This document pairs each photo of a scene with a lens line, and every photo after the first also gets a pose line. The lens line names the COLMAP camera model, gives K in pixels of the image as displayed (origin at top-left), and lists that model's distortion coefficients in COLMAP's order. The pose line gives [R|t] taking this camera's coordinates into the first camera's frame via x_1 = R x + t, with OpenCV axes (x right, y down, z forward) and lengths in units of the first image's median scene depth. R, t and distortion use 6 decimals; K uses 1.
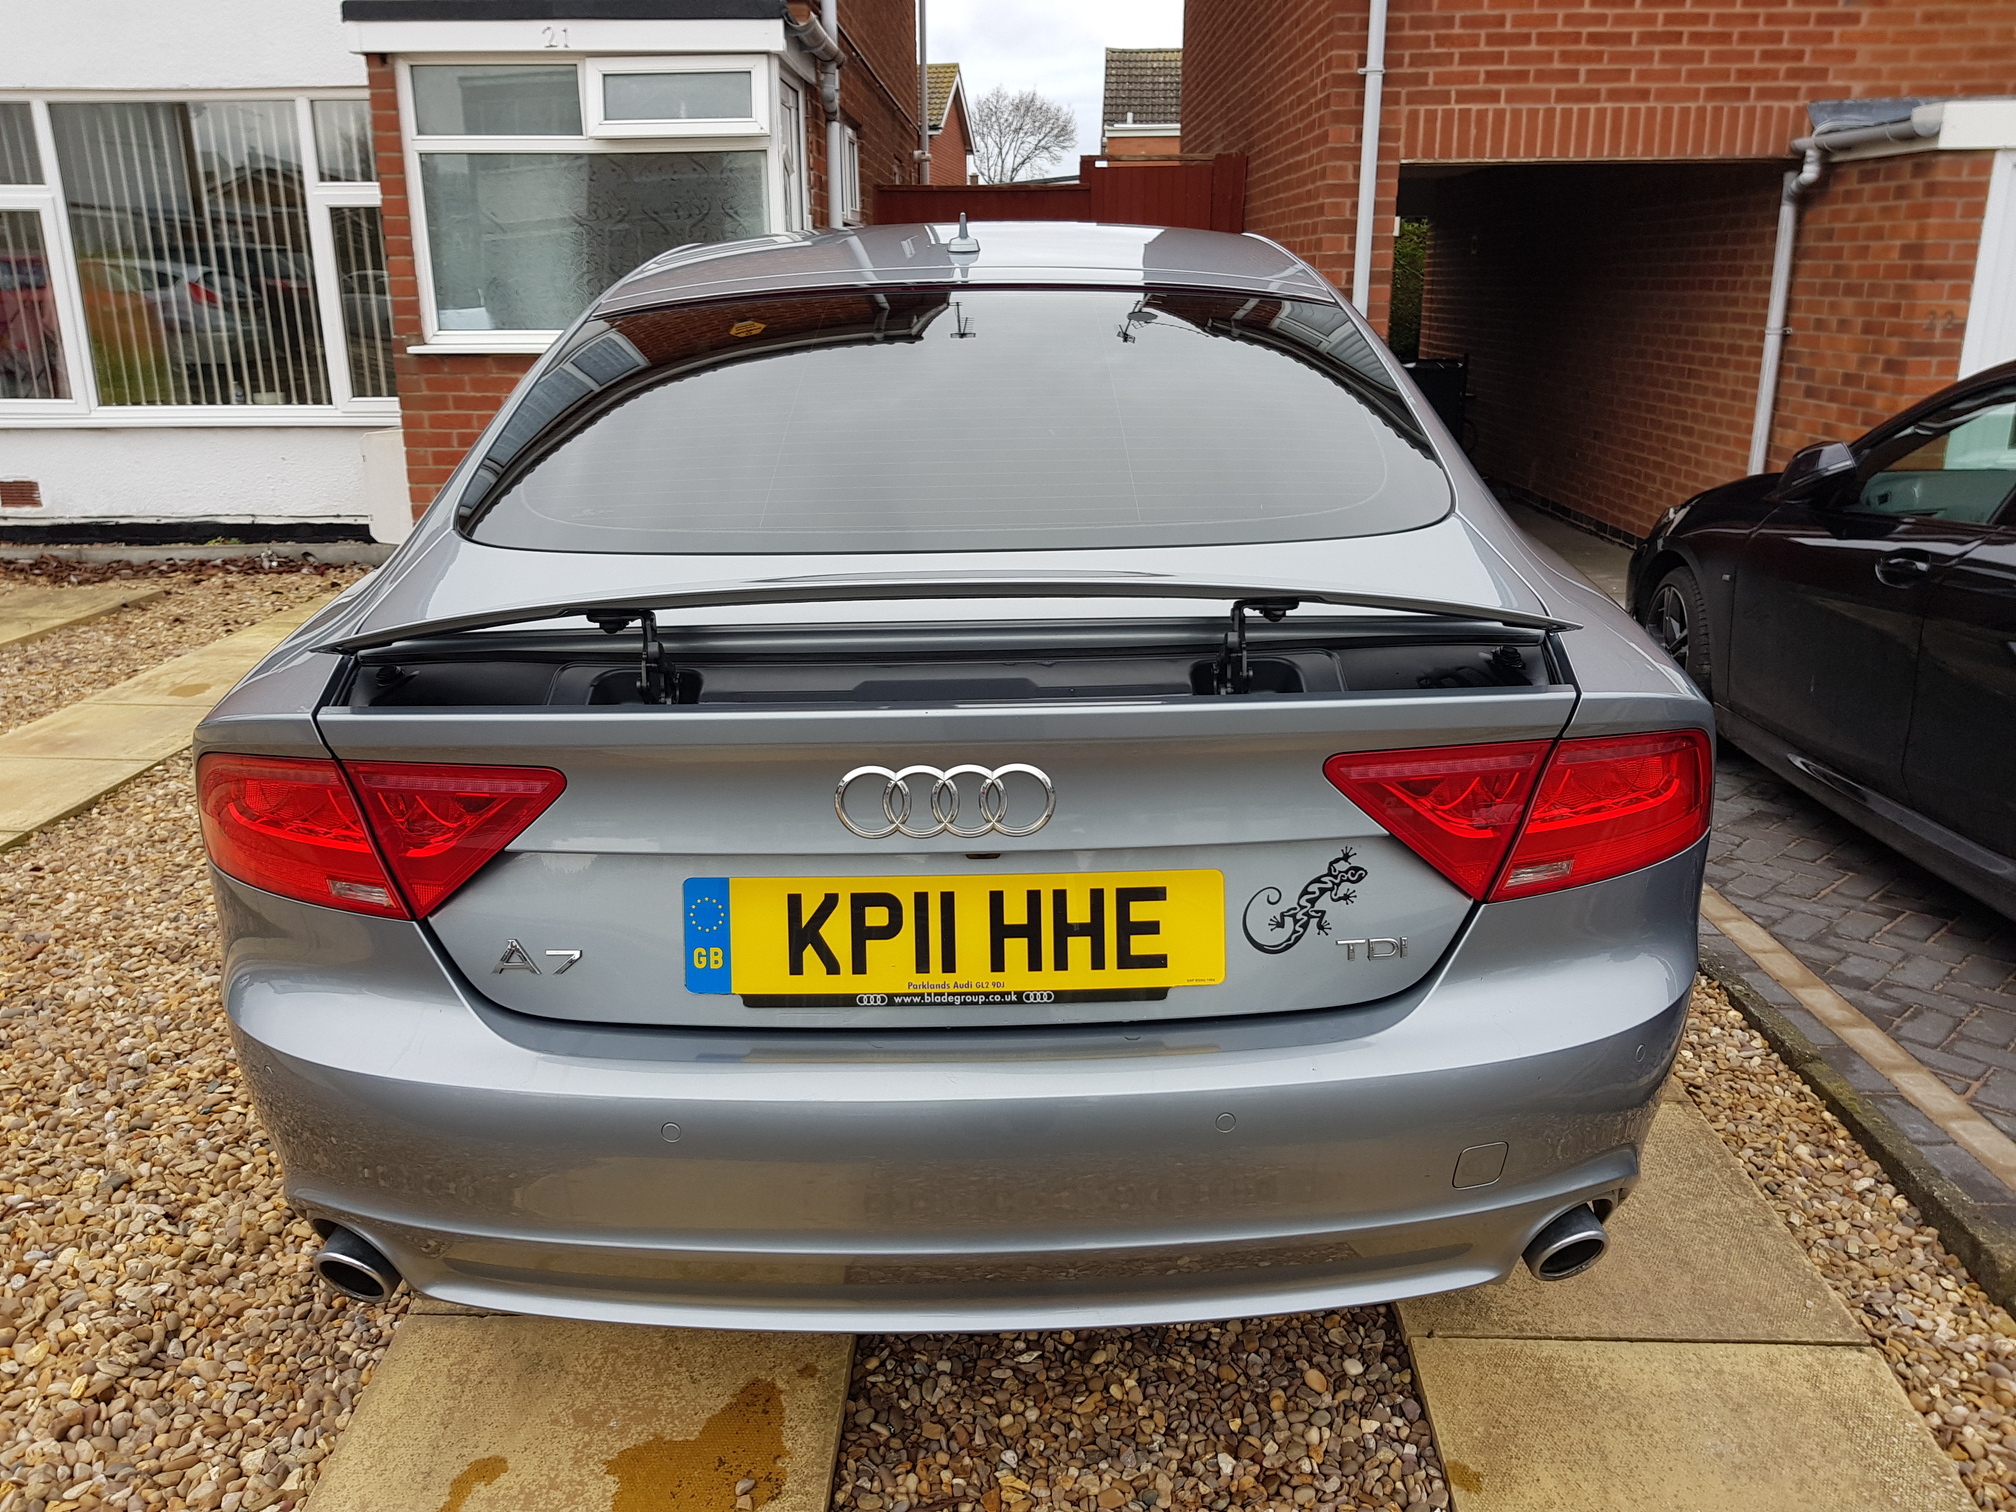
lens RADIAL K [[1596.1, 0, 1009.9], [0, 1596.1, 751.2], [0, 0, 1]] dist [0.024798, -0.052714]
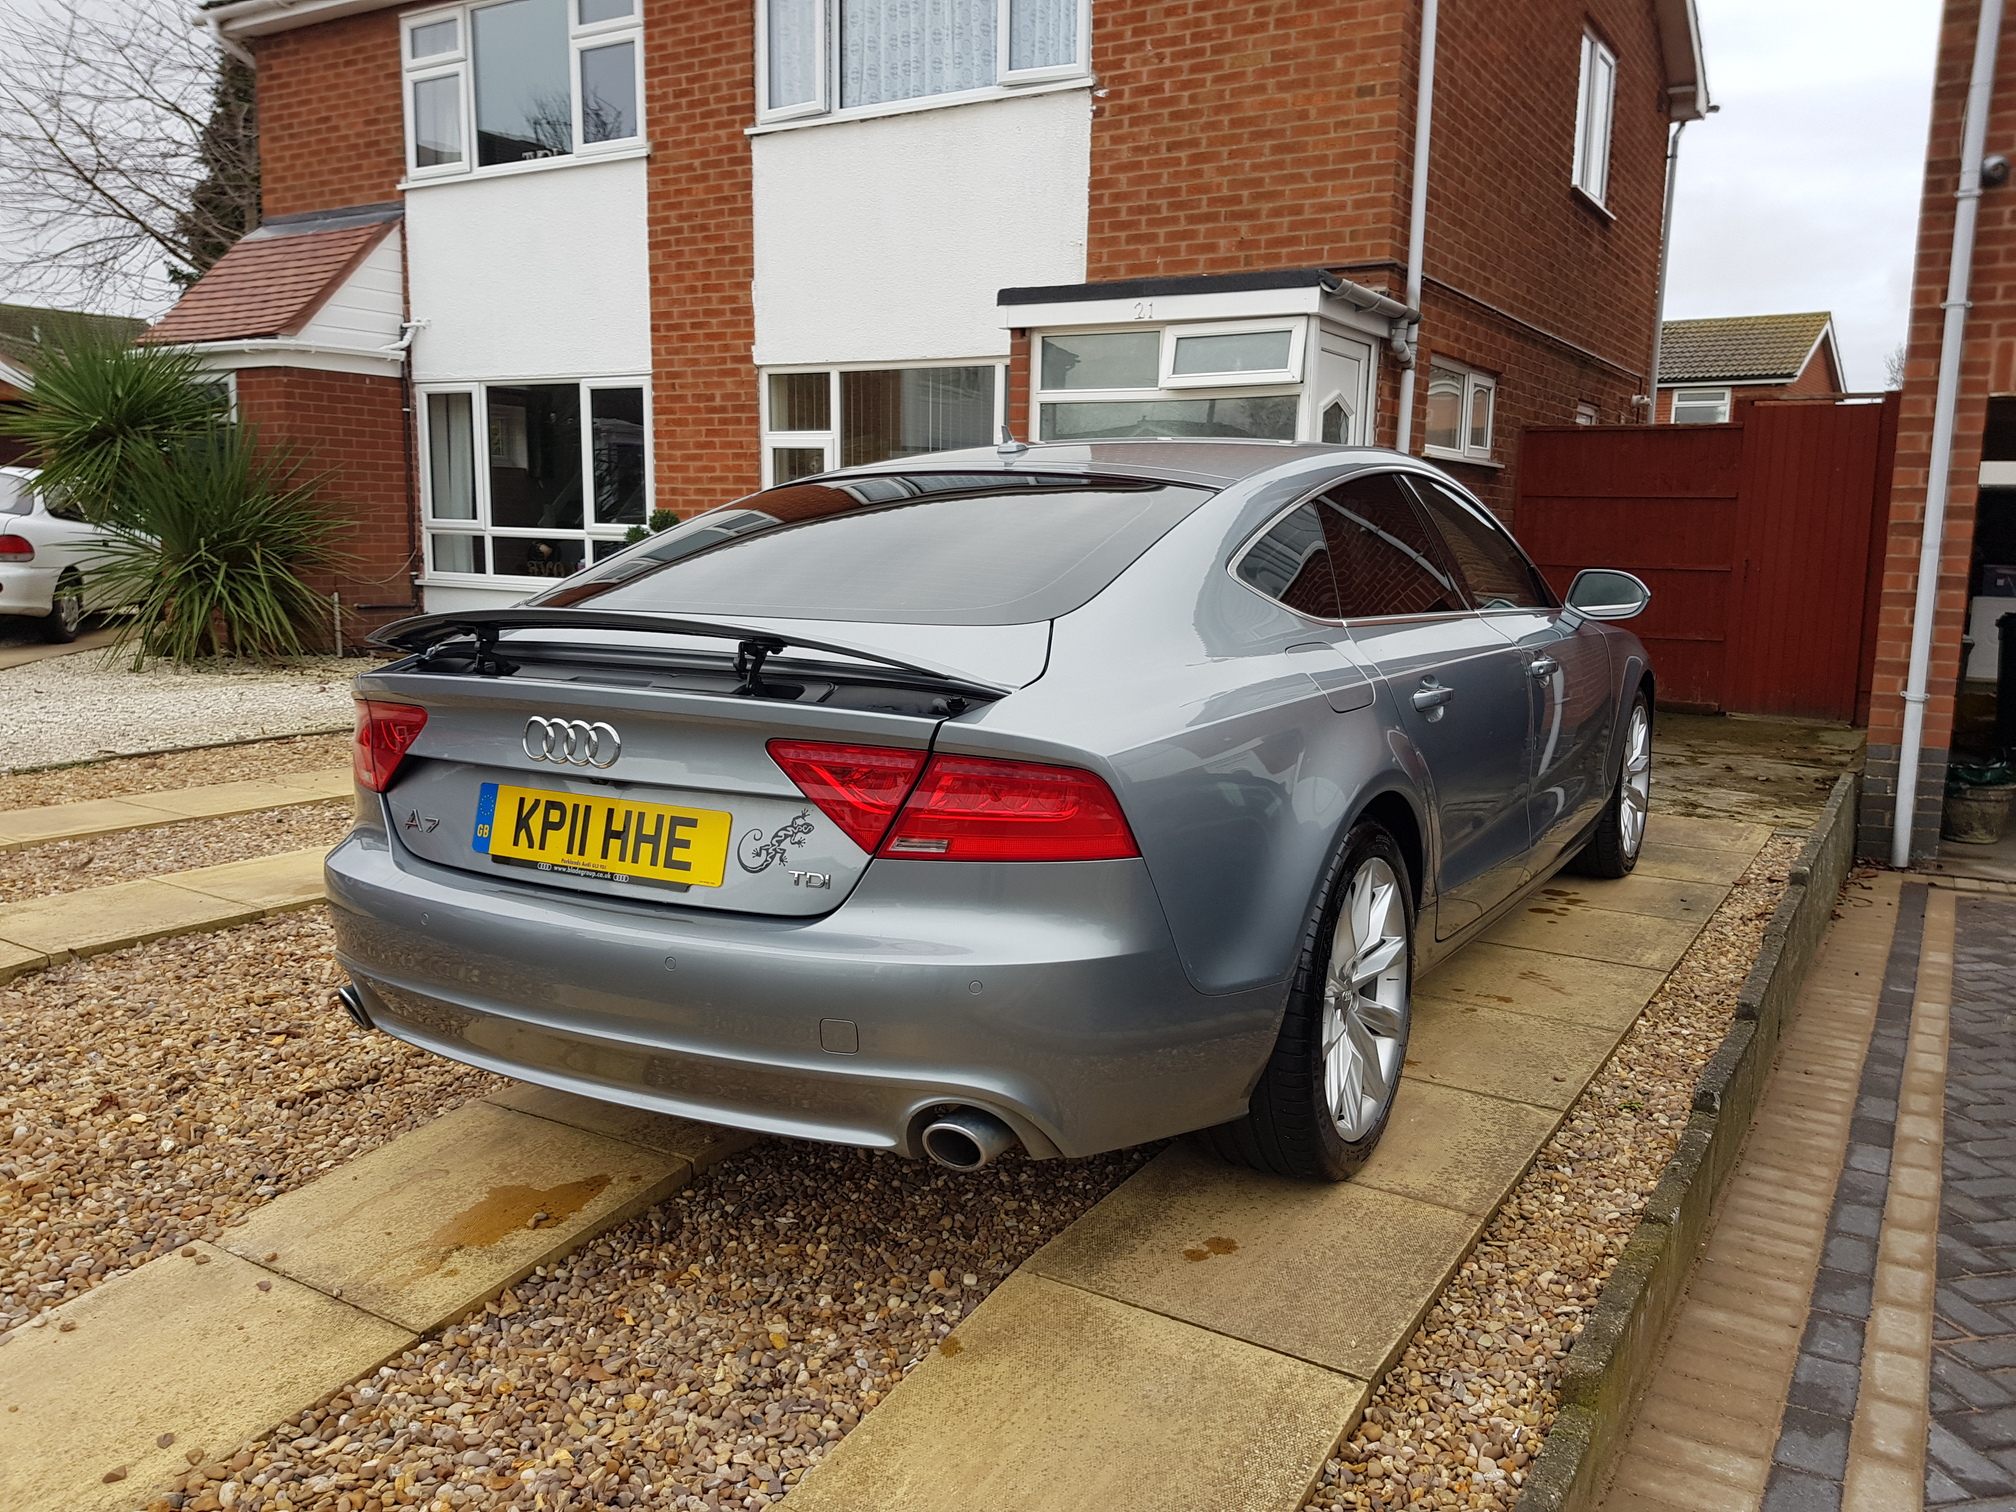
lens RADIAL K [[1596.1, 0, 1020.0], [0, 1596.1, 758.0], [0, 0, 1]] dist [0.024798, -0.052714]
pose [[0.865016, 0.092442, -0.493155, 1.130721], [-0.162744, 0.981435, -0.101491, 0.133315], [0.474618, 0.168049, 0.864001, -0.203885]]
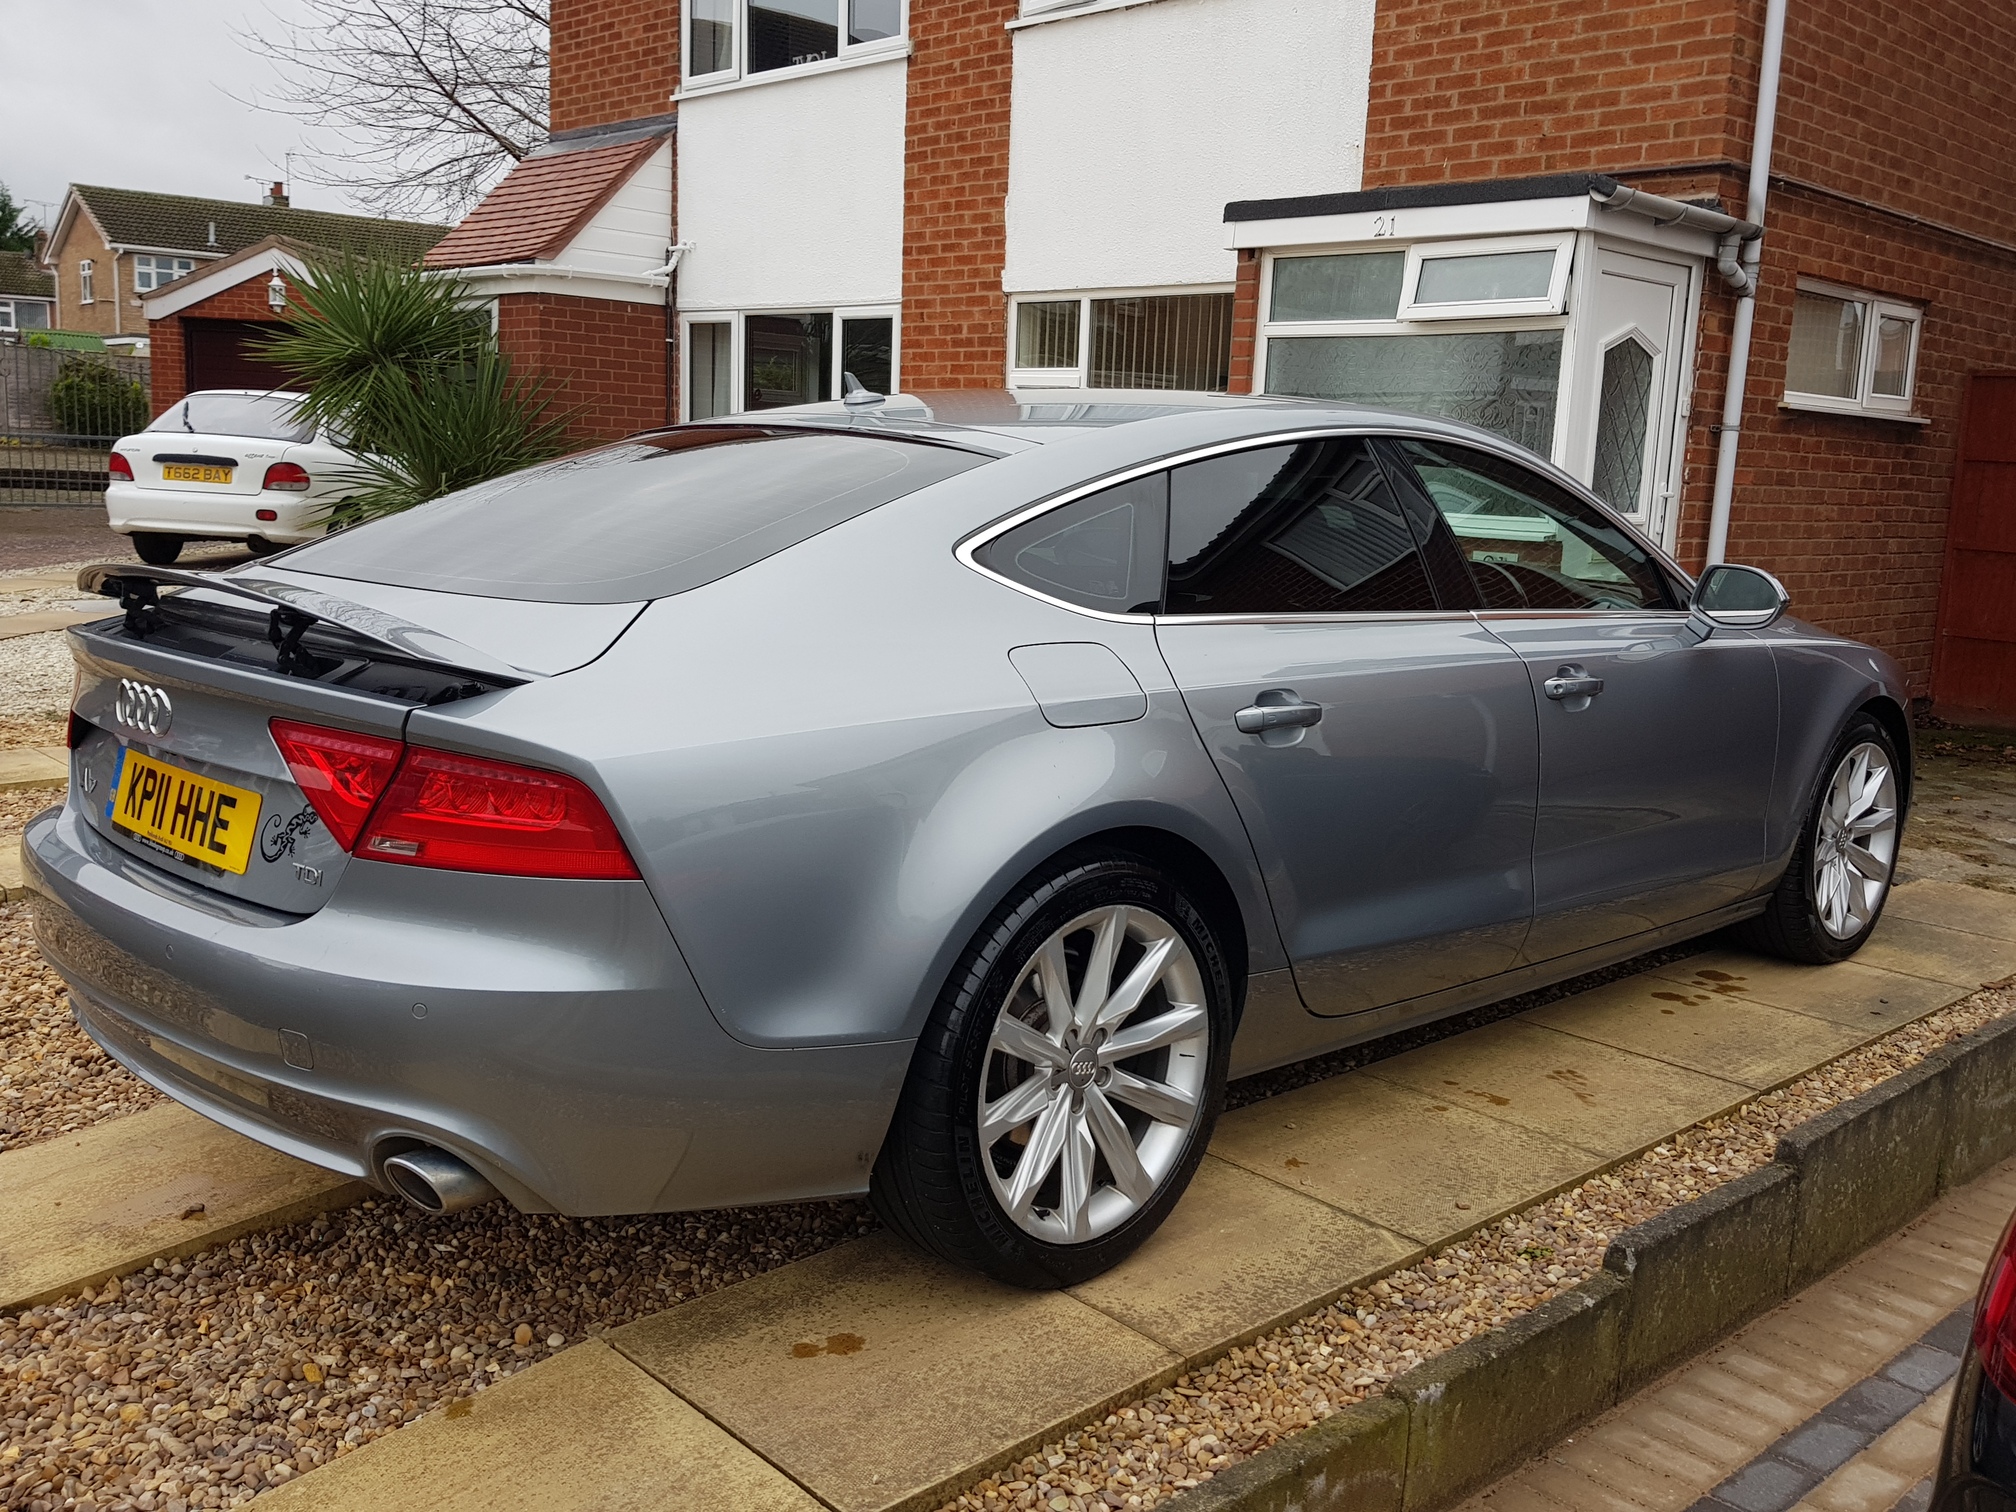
lens RADIAL K [[1851.6, 0, 1008.2], [0, 1851.6, 756.8], [0, 0, 1]] dist [0.009070, 0.000000]
pose [[0.697203, 0.148981, -0.701223, 1.747966], [-0.246288, 0.968407, -0.039129, -0.057519], [0.673239, 0.199984, 0.711868, 0.271279]]
